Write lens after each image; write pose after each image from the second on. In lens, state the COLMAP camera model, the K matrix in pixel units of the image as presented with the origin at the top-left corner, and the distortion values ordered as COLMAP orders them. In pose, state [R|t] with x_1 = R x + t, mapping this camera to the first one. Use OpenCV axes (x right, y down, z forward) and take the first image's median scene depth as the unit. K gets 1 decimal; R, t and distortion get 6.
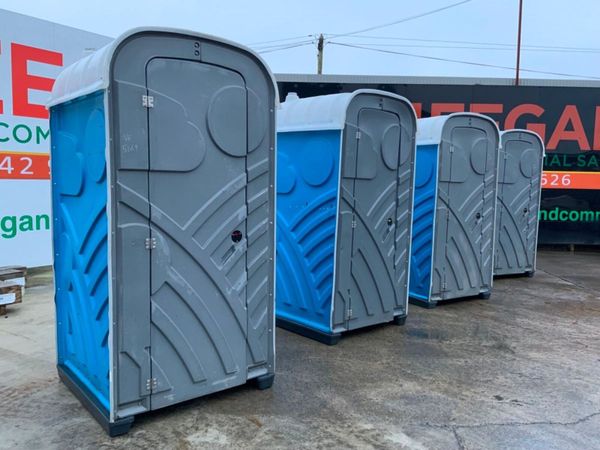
lens RADIAL K [[502.7, 0, 301.4], [0, 502.7, 228.8], [0, 0, 1]] dist [0.094128, -0.141449]
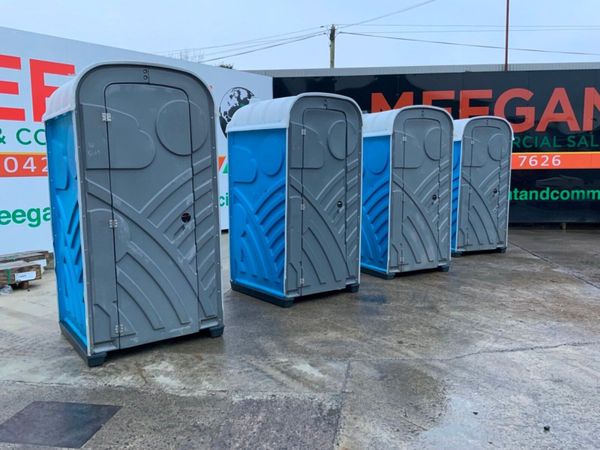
lens RADIAL K [[502.7, 0, 301.4], [0, 502.7, 228.8], [0, 0, 1]] dist [0.094128, -0.141449]
pose [[0.997272, -0.022749, -0.070227, 0.172036], [0.024479, 0.999415, 0.023884, 0.013356], [0.069643, -0.025538, 0.997245, -0.177795]]
